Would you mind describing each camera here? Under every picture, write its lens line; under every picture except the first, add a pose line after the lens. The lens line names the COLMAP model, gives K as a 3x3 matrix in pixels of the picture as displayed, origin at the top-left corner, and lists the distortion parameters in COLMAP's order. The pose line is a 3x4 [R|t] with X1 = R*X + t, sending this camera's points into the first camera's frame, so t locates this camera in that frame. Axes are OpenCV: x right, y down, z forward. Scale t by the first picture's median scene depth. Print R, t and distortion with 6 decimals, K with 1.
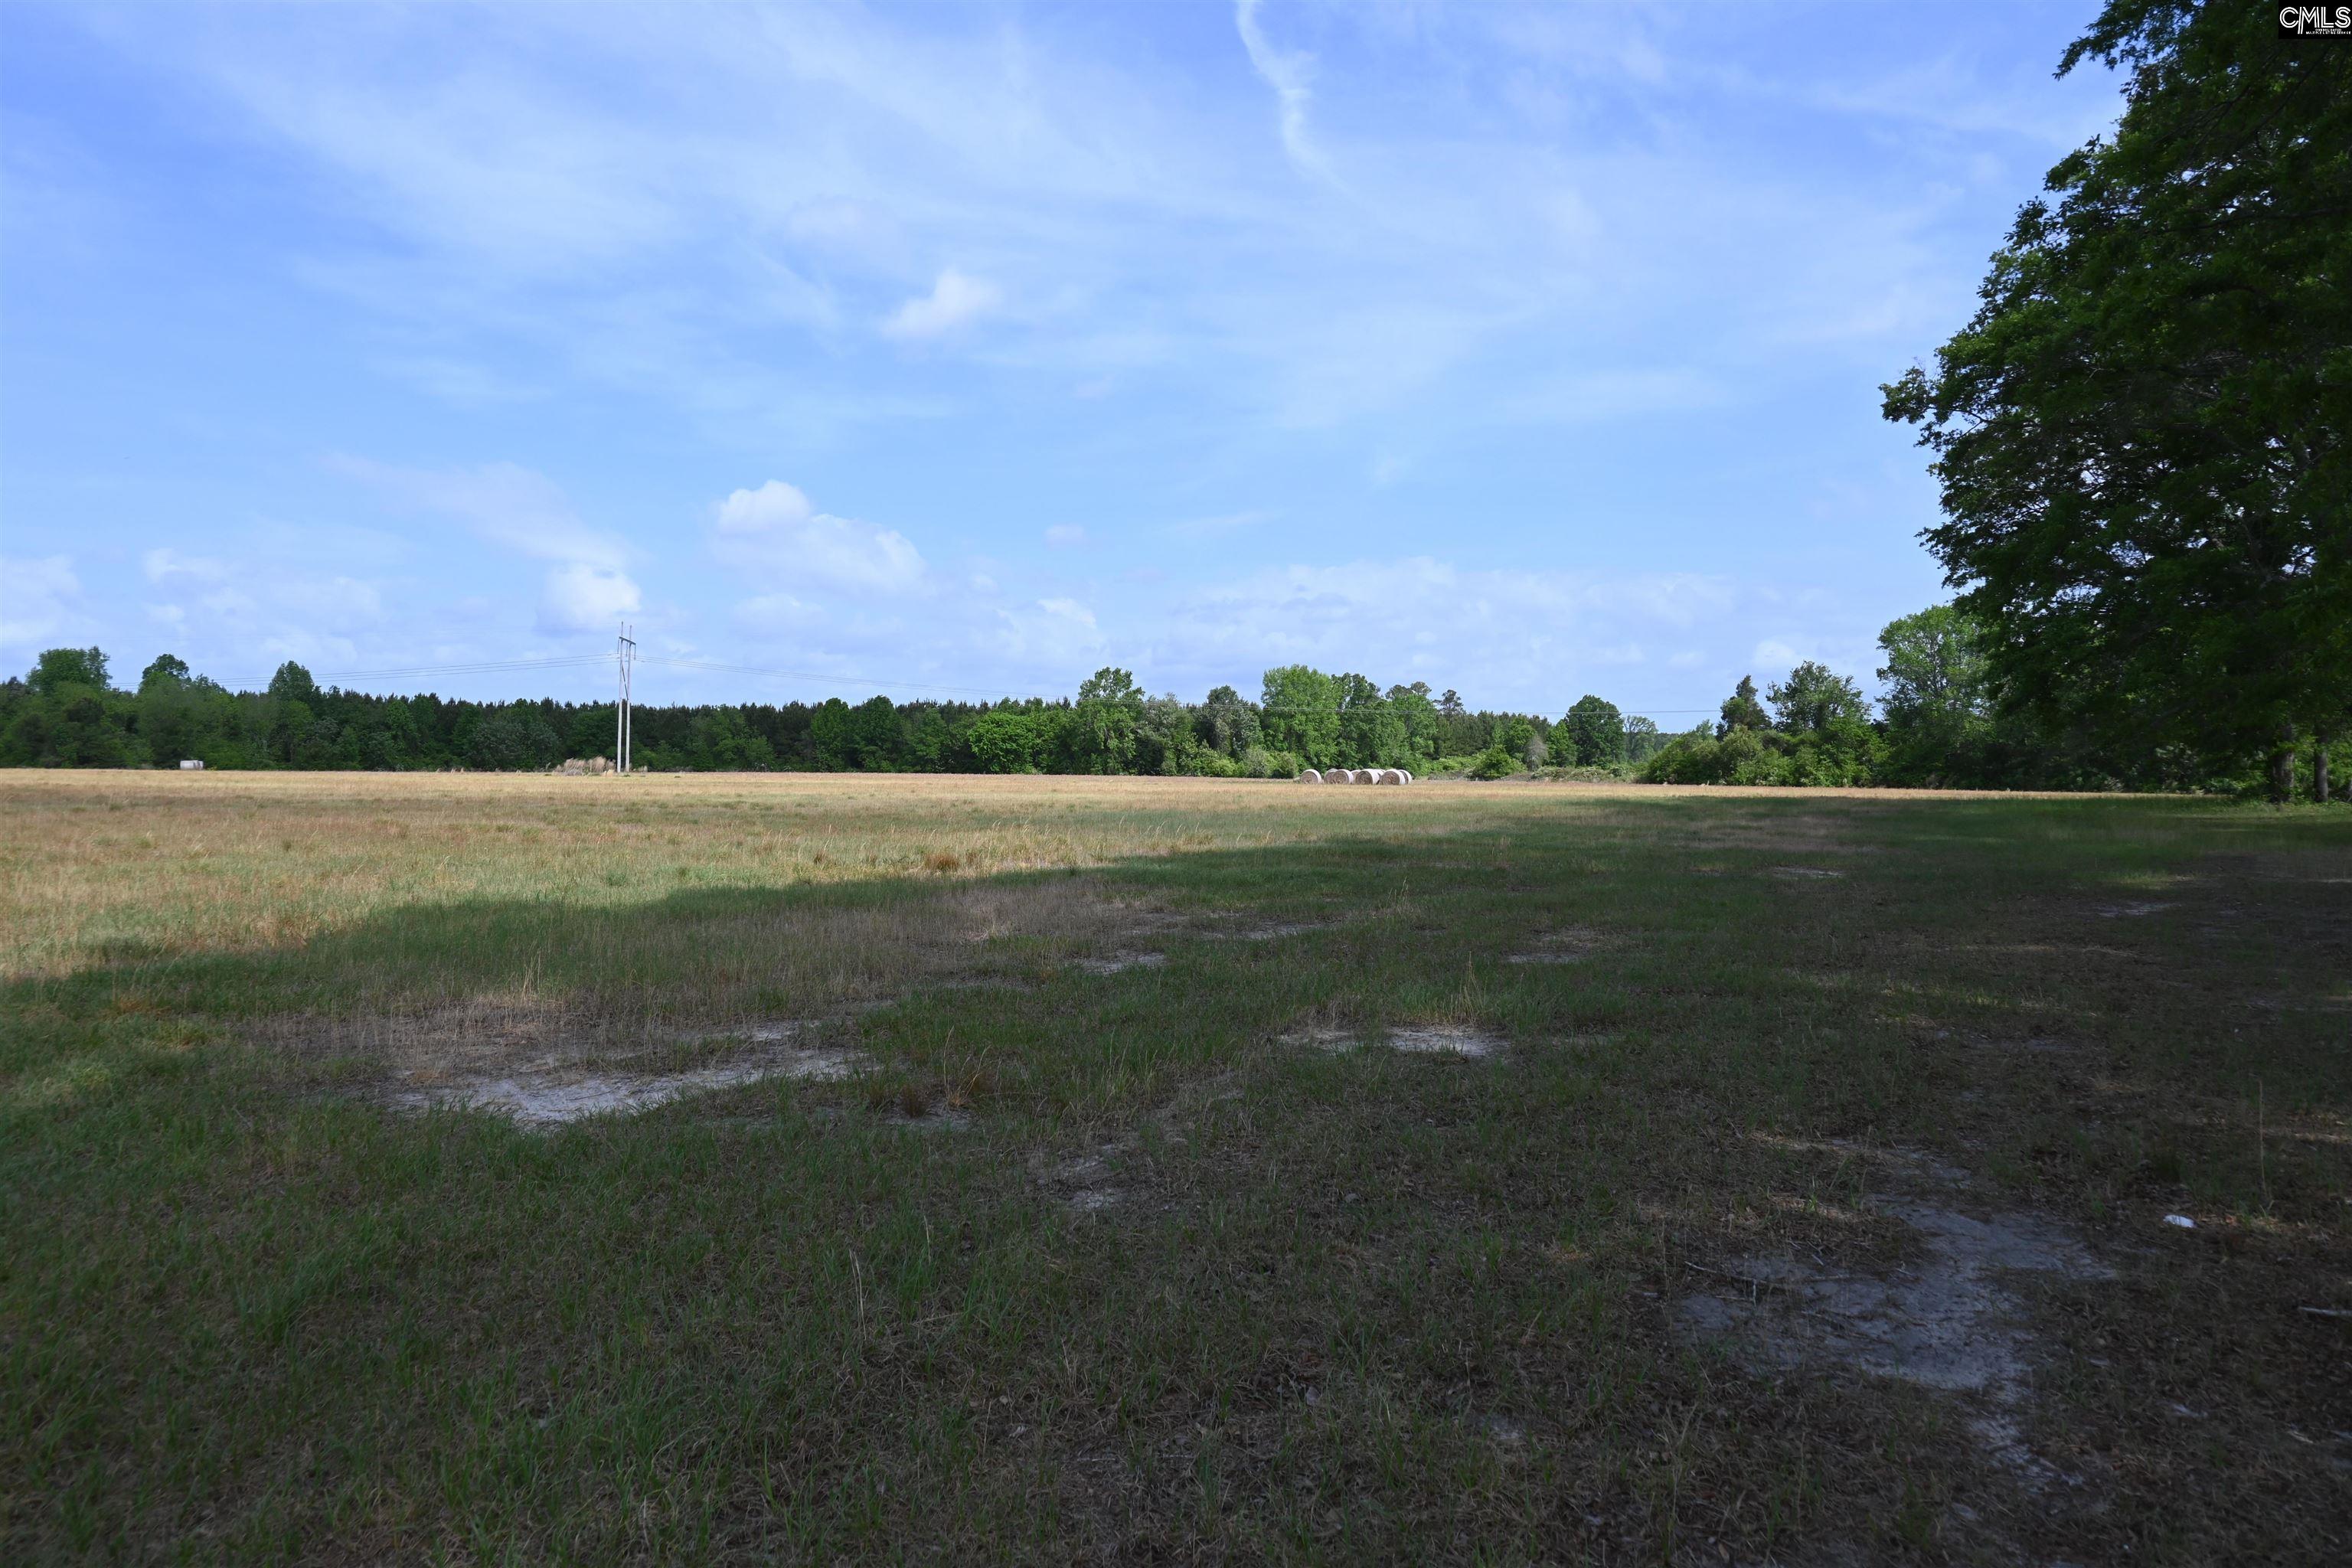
lens RADIAL K [[1611.6, 0, 1172.5], [0, 1611.6, 654.1], [0, 0, 1]] dist [0.000638, 0.001598]
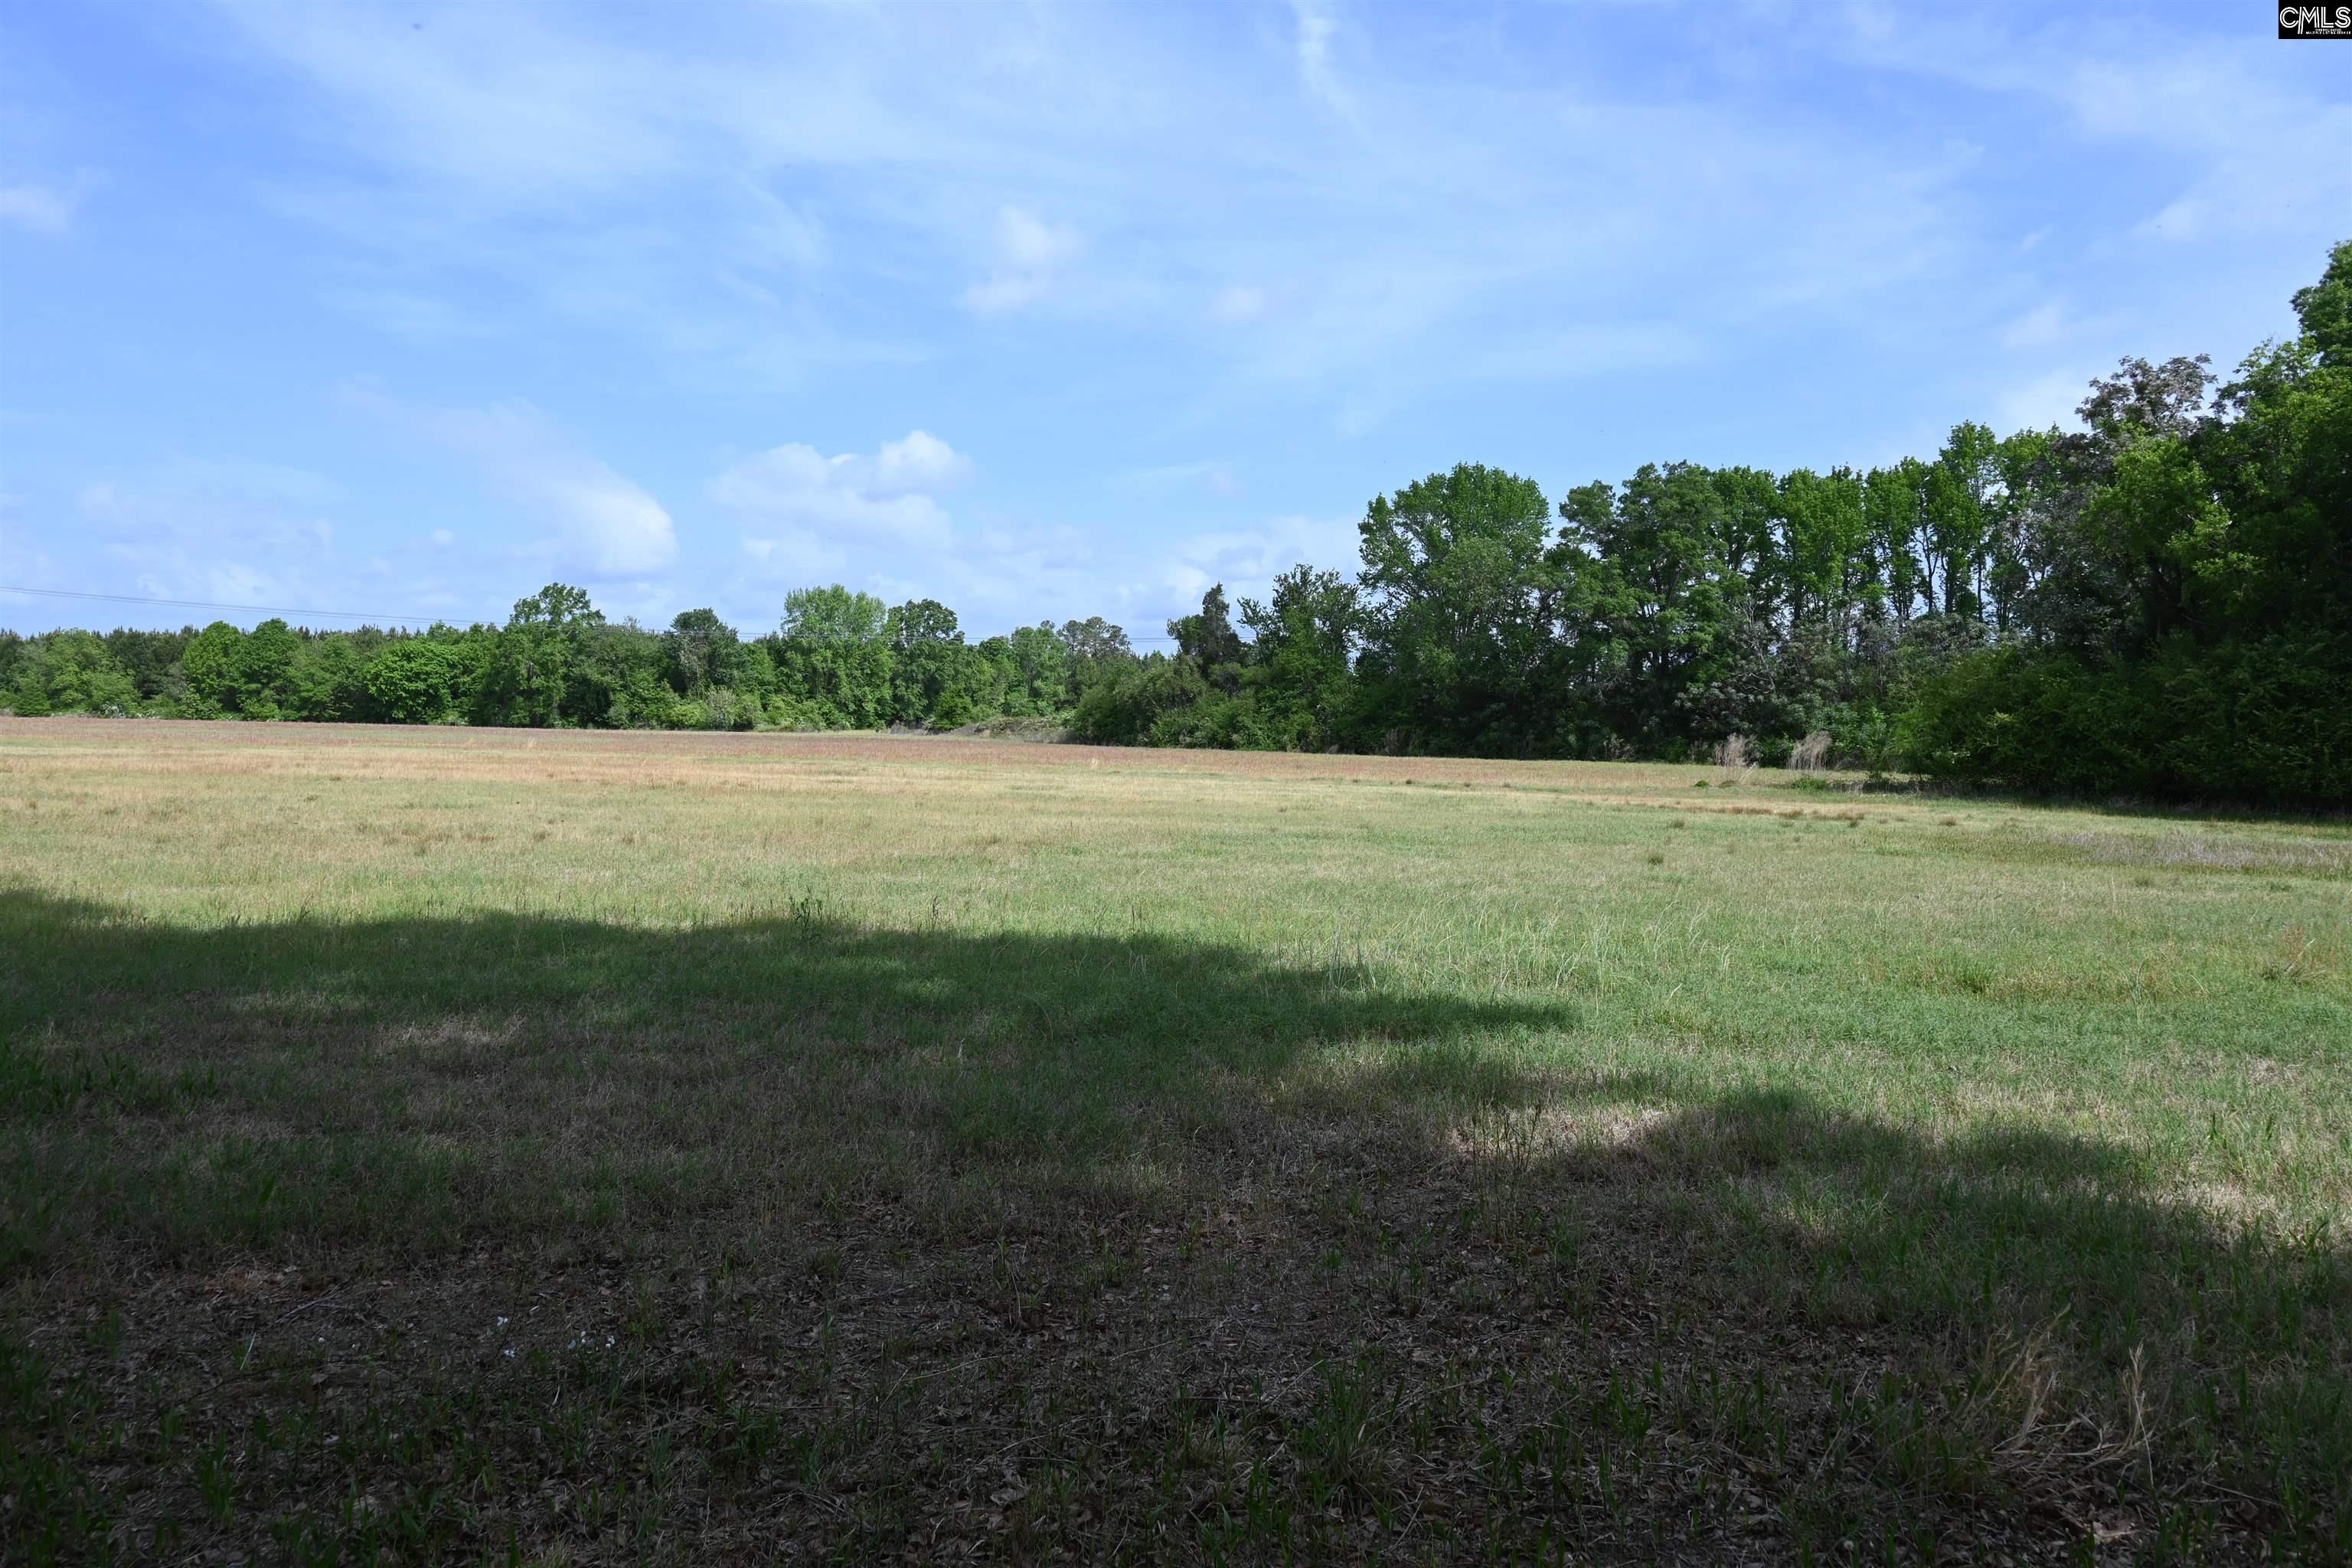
lens RADIAL K [[1611.6, 0, 1176.2], [0, 1611.6, 782.6], [0, 0, 1]] dist [0.000638, 0.001598]
pose [[0.999914, 0.008303, 0.010113, 0.245673], [-0.009350, 0.994080, 0.108245, 0.017025], [-0.009154, -0.108330, 0.994073, 0.236814]]
